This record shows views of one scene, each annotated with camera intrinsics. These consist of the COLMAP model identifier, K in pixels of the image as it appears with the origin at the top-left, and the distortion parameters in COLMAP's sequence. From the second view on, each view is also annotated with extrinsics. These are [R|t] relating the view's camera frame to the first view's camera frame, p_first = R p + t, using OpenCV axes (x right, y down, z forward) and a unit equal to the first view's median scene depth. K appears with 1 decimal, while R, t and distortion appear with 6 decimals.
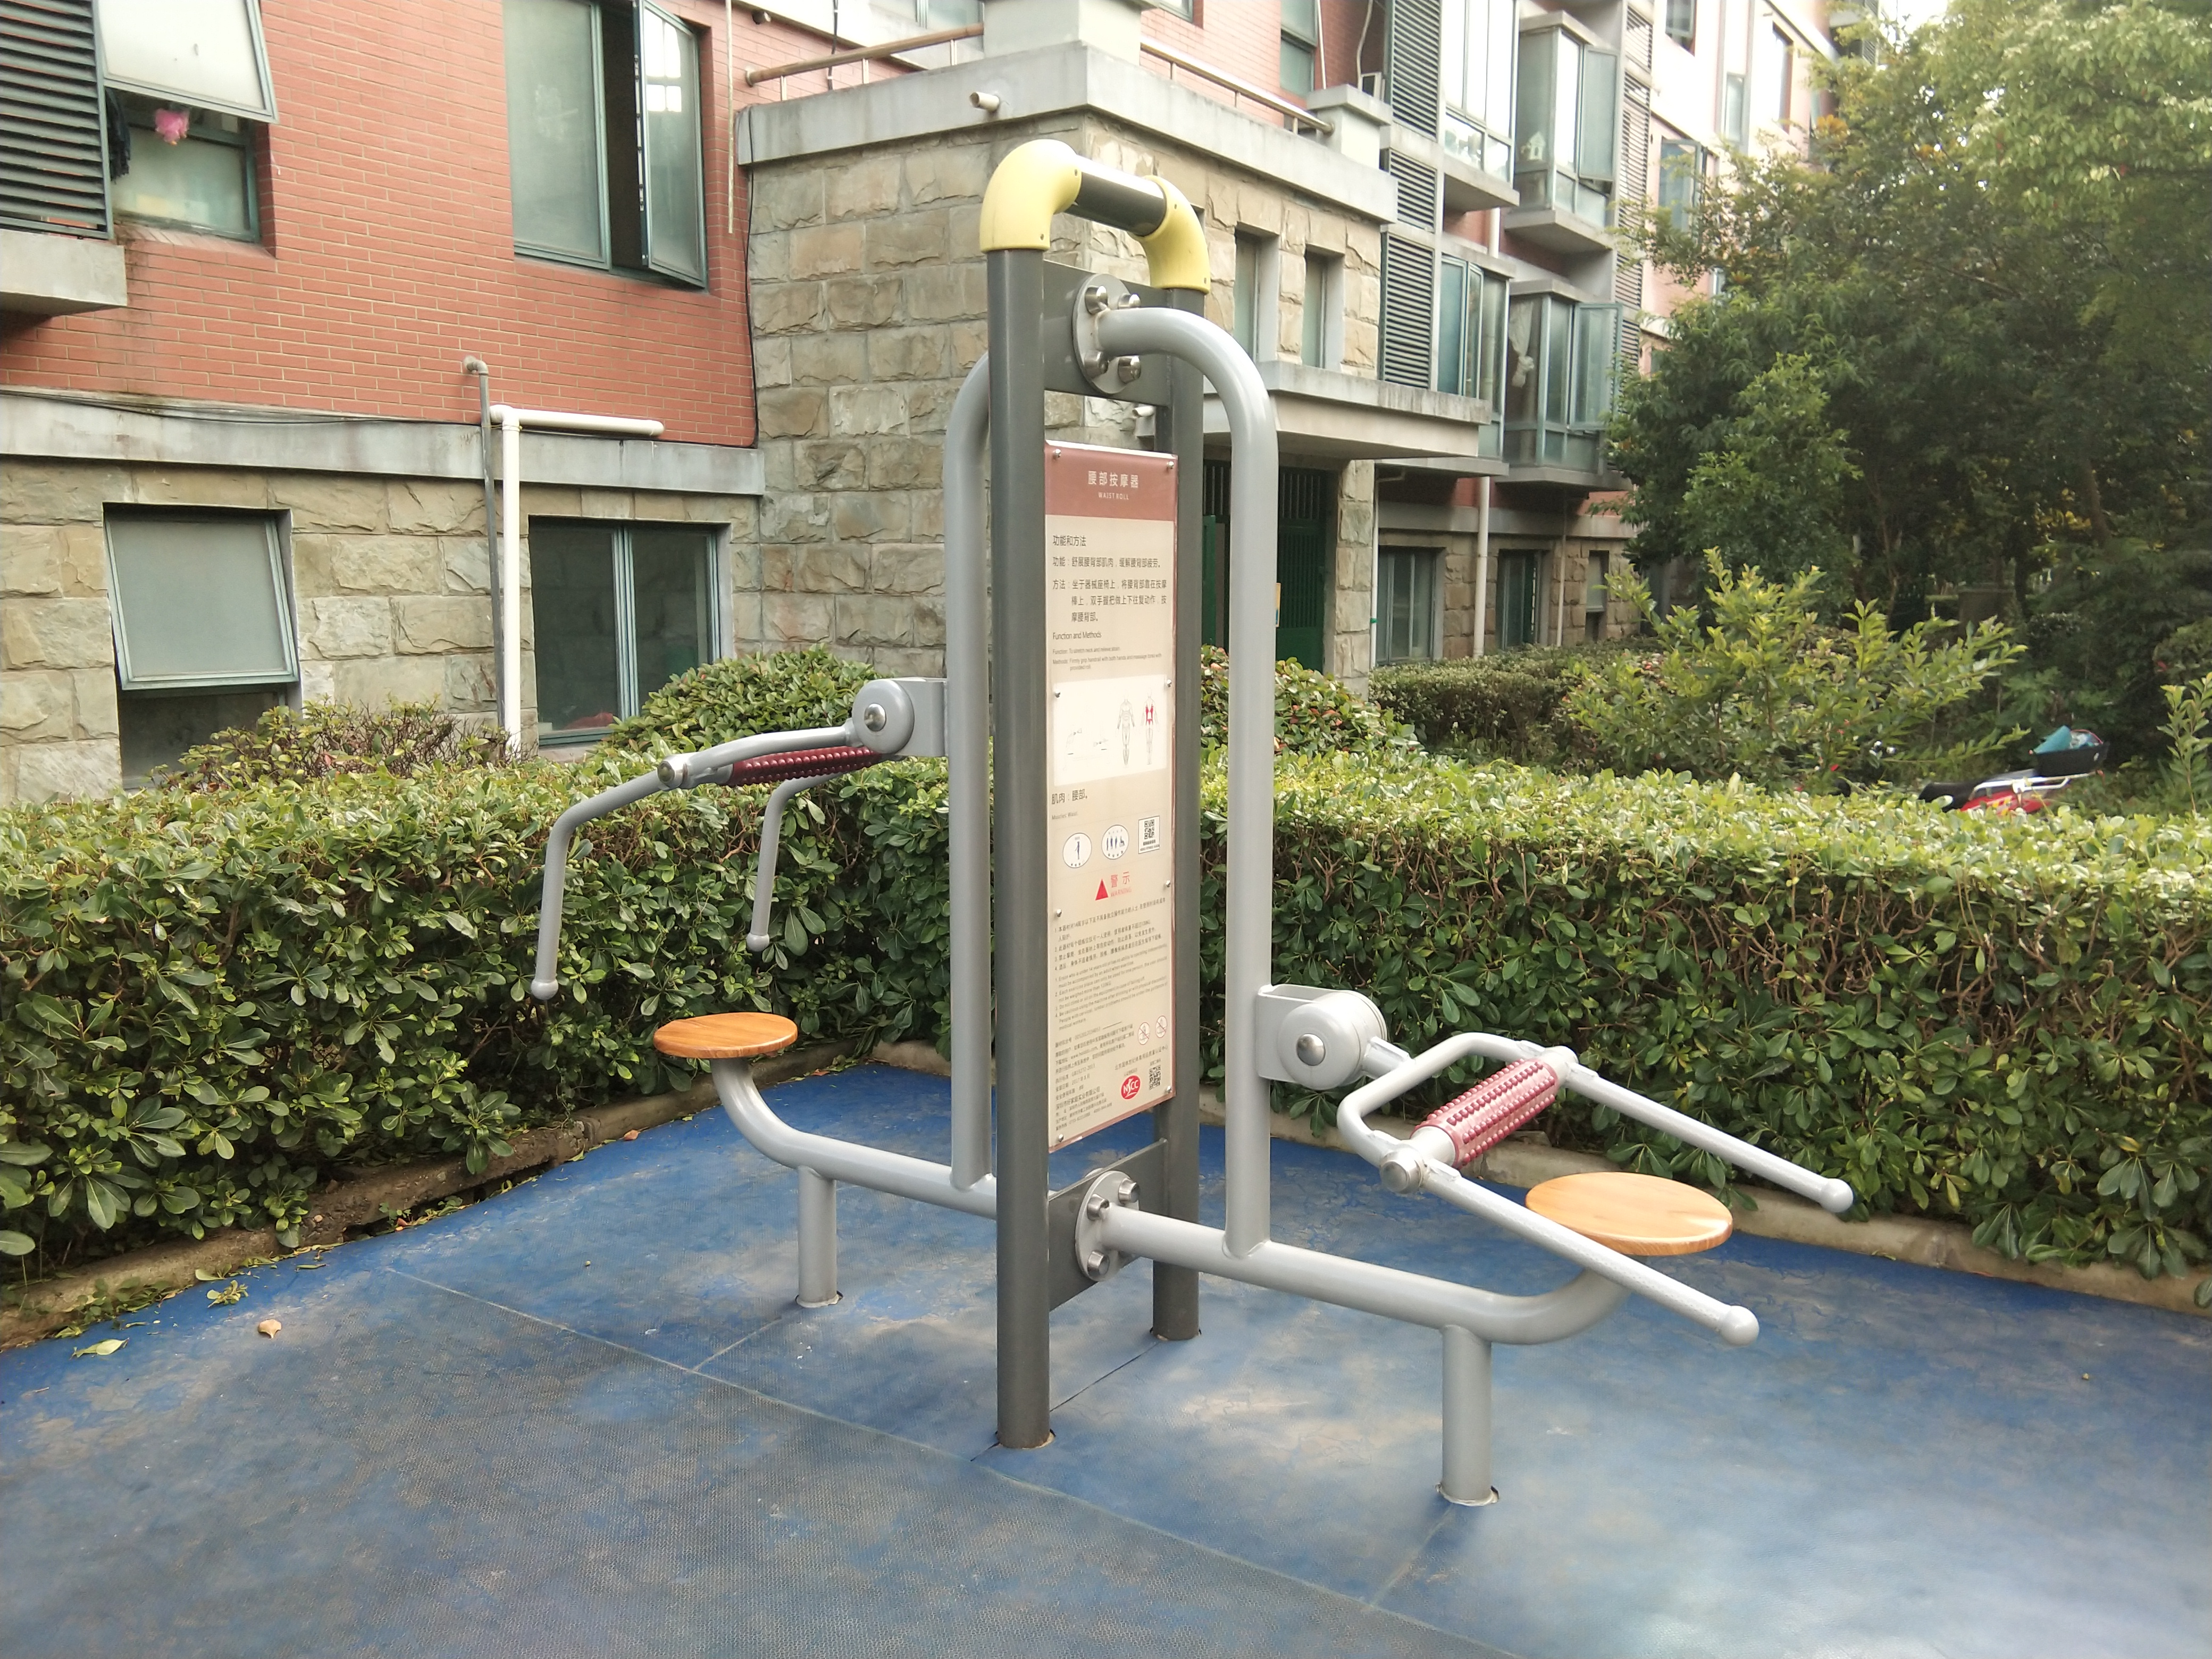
lens RADIAL K [[1742.1, 0, 1093.5], [0, 1742.1, 782.0], [0, 0, 1]] dist [0.092799, -0.129949]
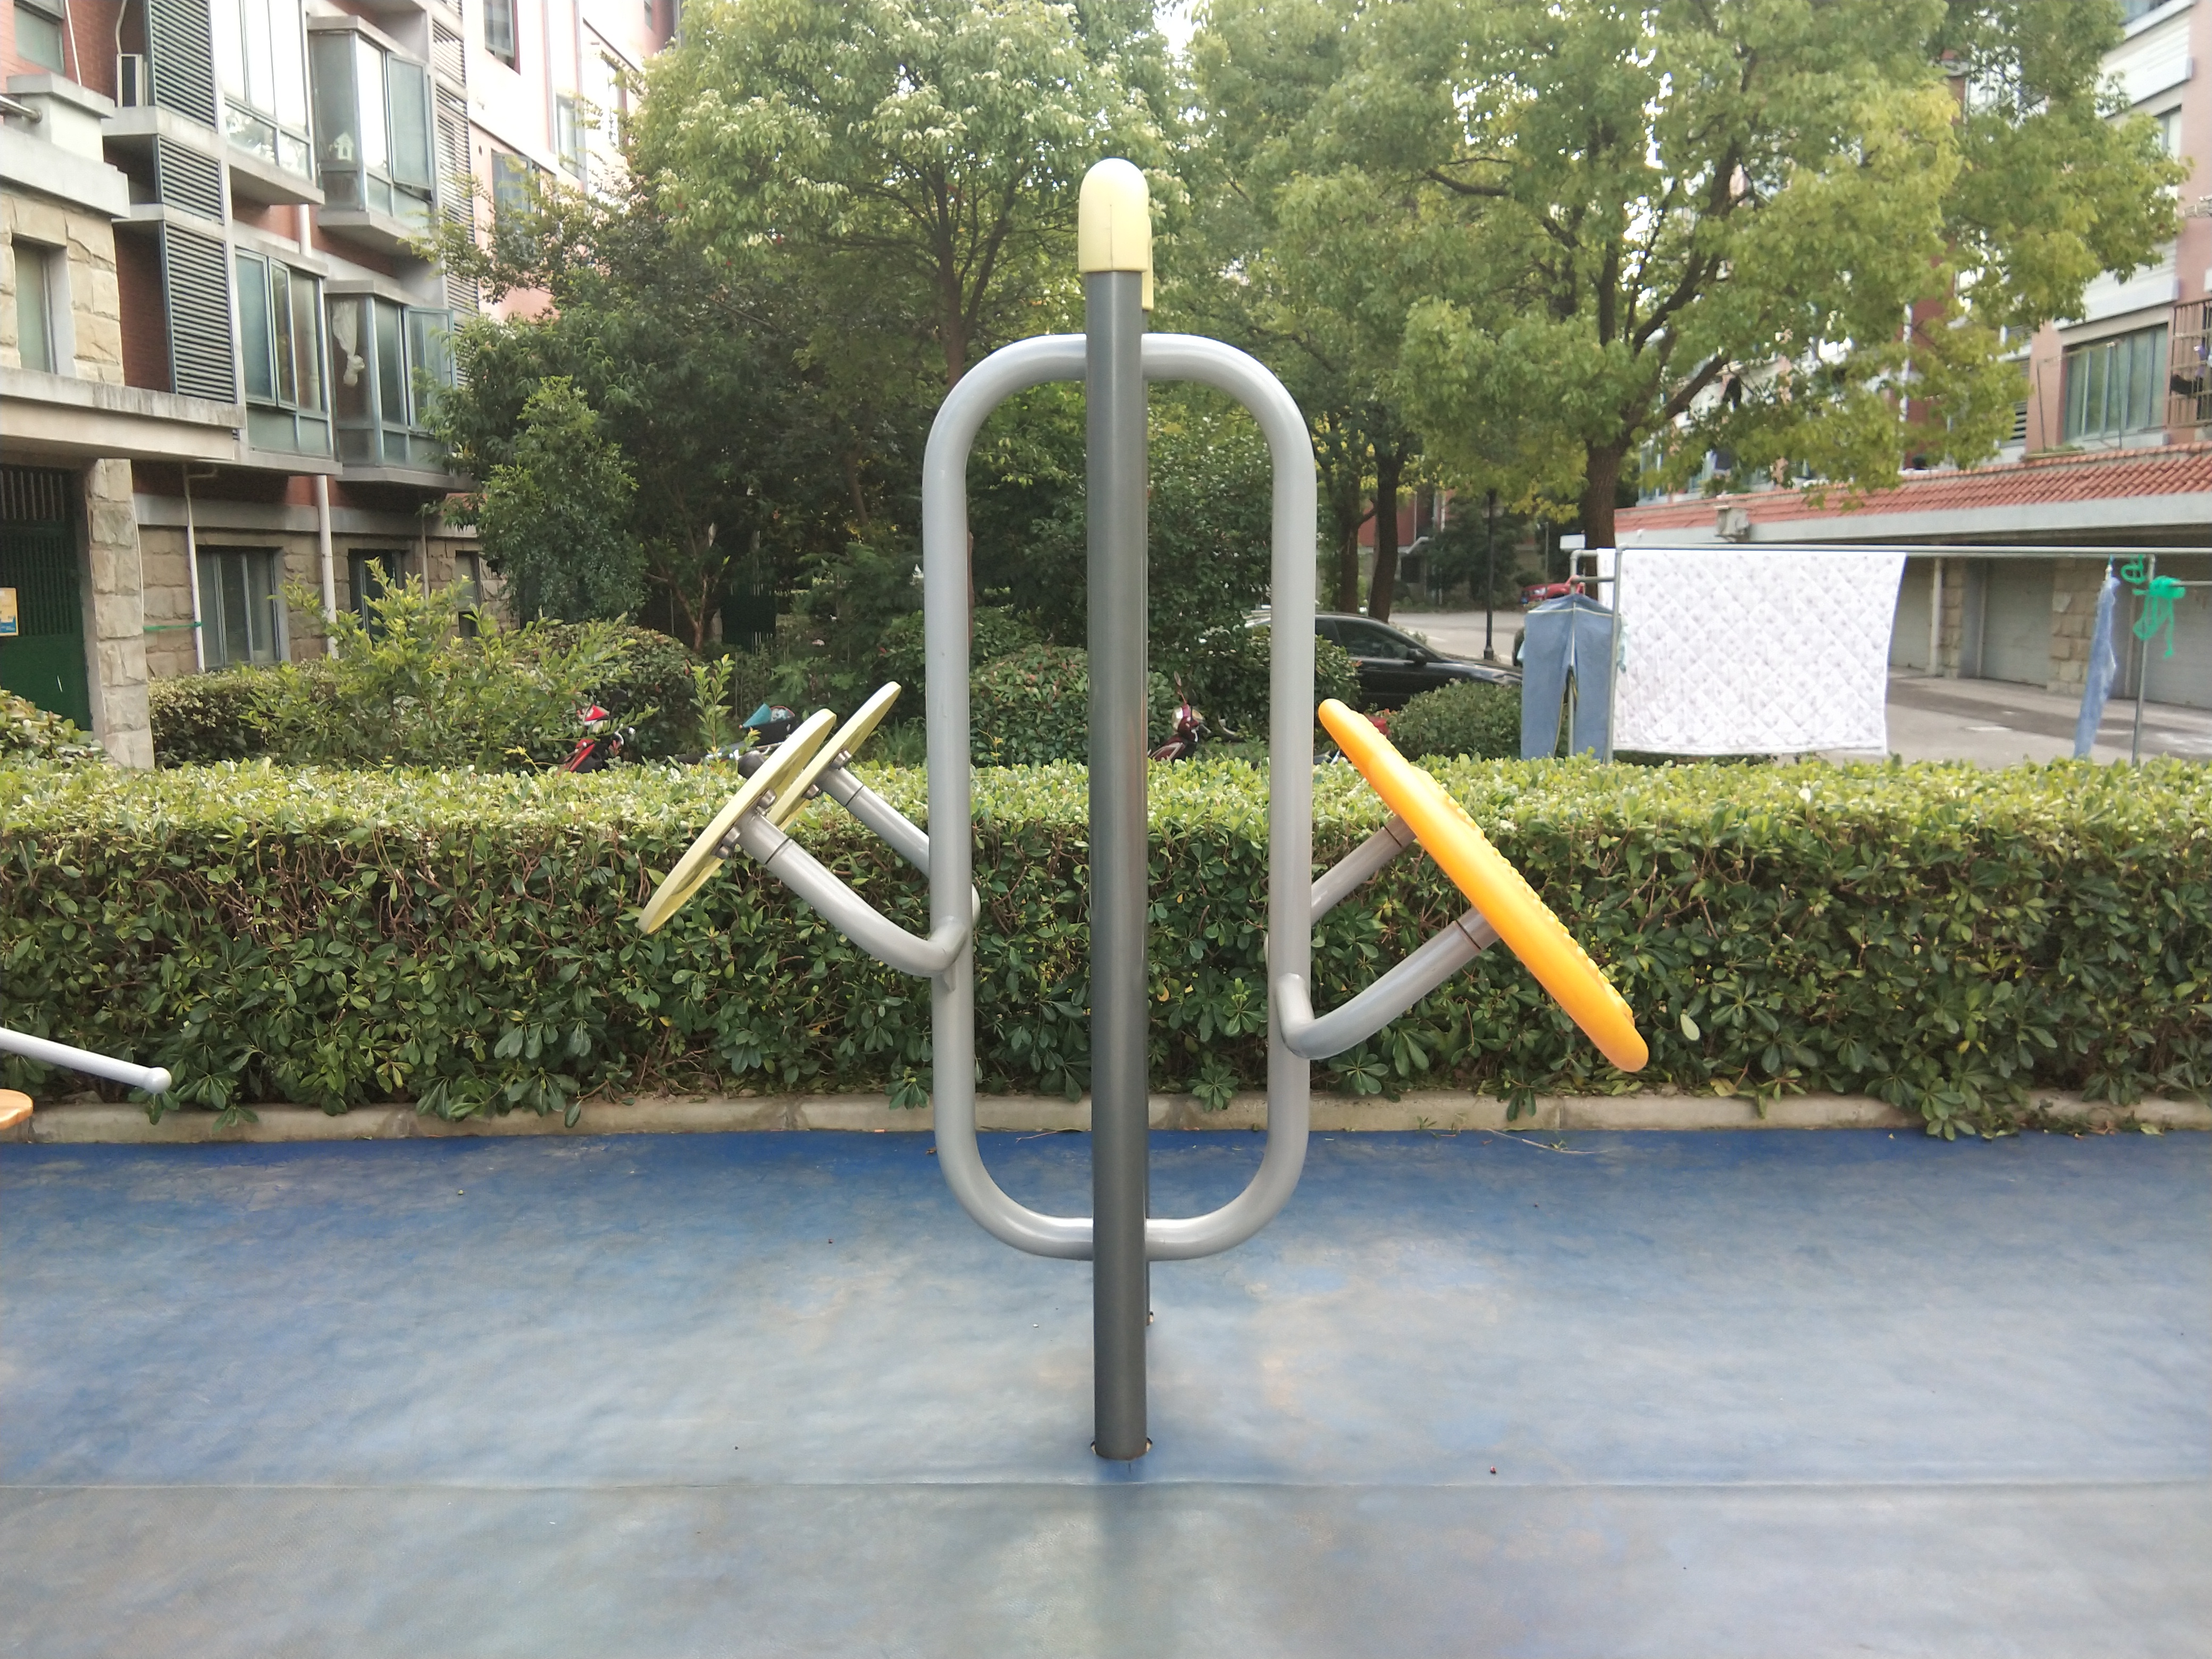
lens RADIAL K [[1742.1, 0, 1042.6], [0, 1742.1, 800.1], [0, 0, 1]] dist [0.092799, -0.129949]
pose [[0.855917, -0.078642, 0.511099, 0.092881], [0.072287, 0.996860, 0.032331, 0.010360], [-0.512036, 0.009273, 0.858914, -0.117337]]
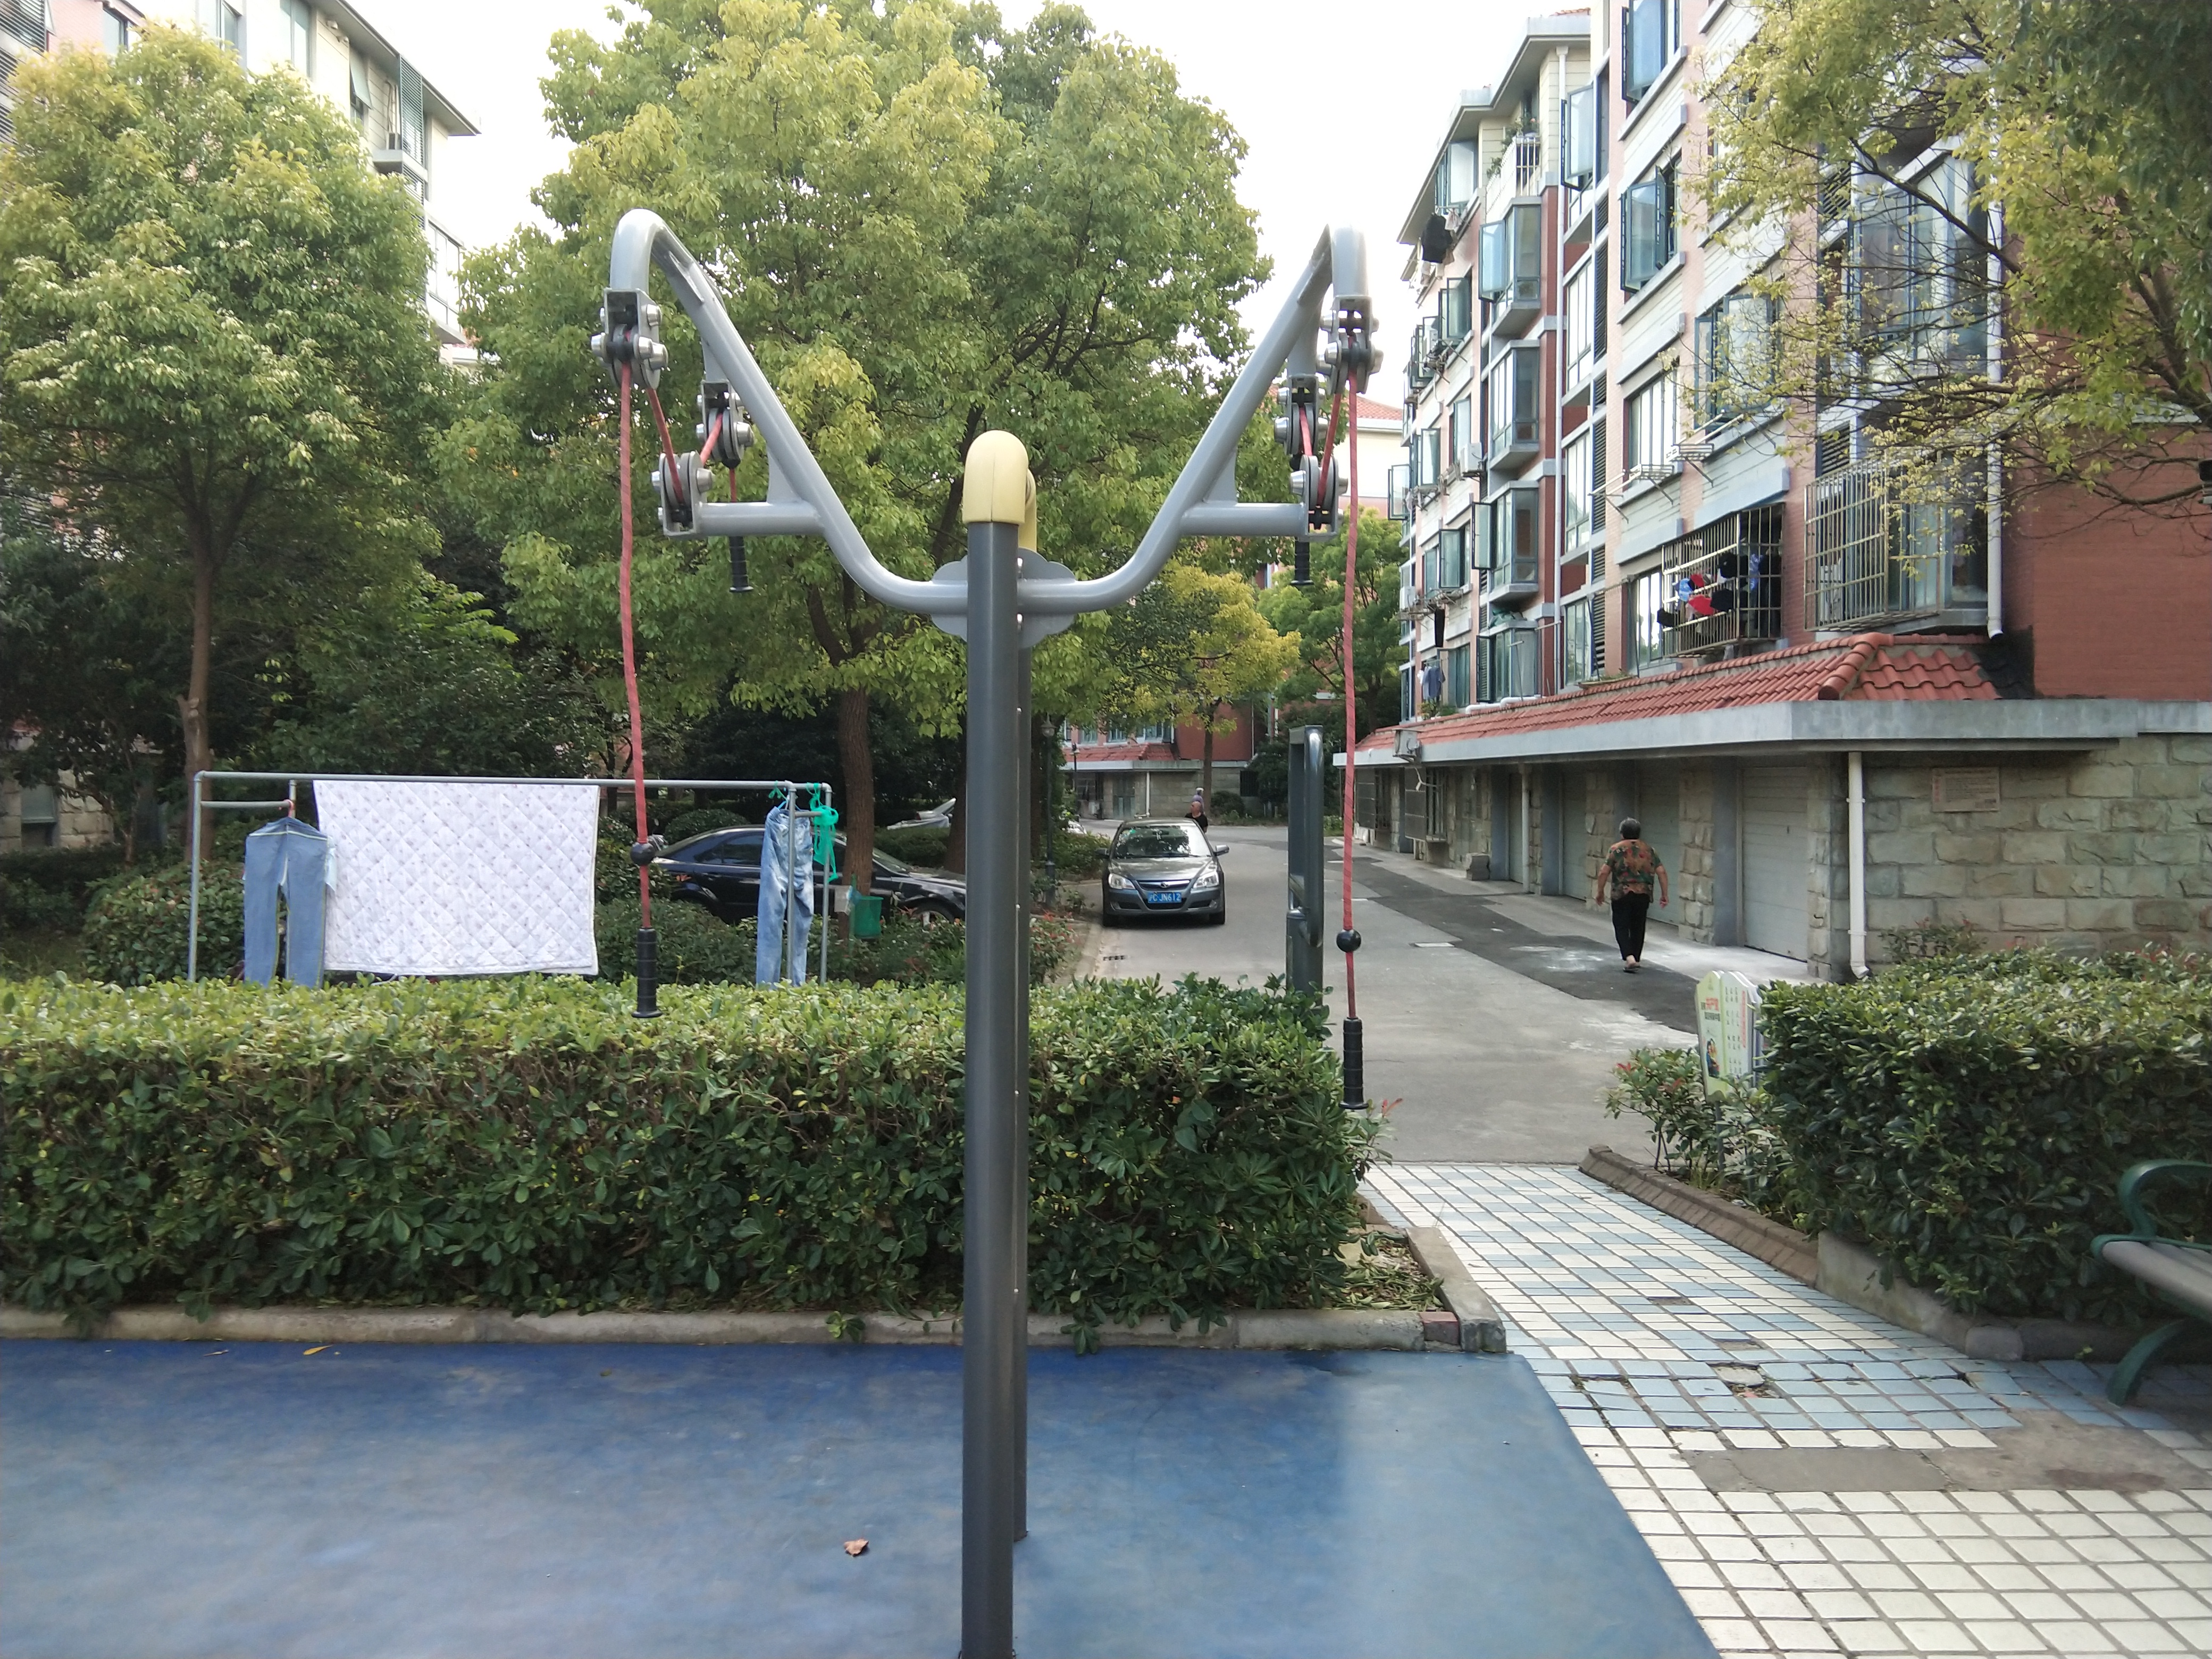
lens RADIAL K [[1742.1, 0, 1069.9], [0, 1742.1, 790.0], [0, 0, 1]] dist [0.092799, -0.129949]
pose [[0.848067, -0.009810, 0.529798, 0.569976], [0.068567, 0.993454, -0.091362, 0.048002], [-0.525434, 0.113808, 0.843189, -0.451005]]
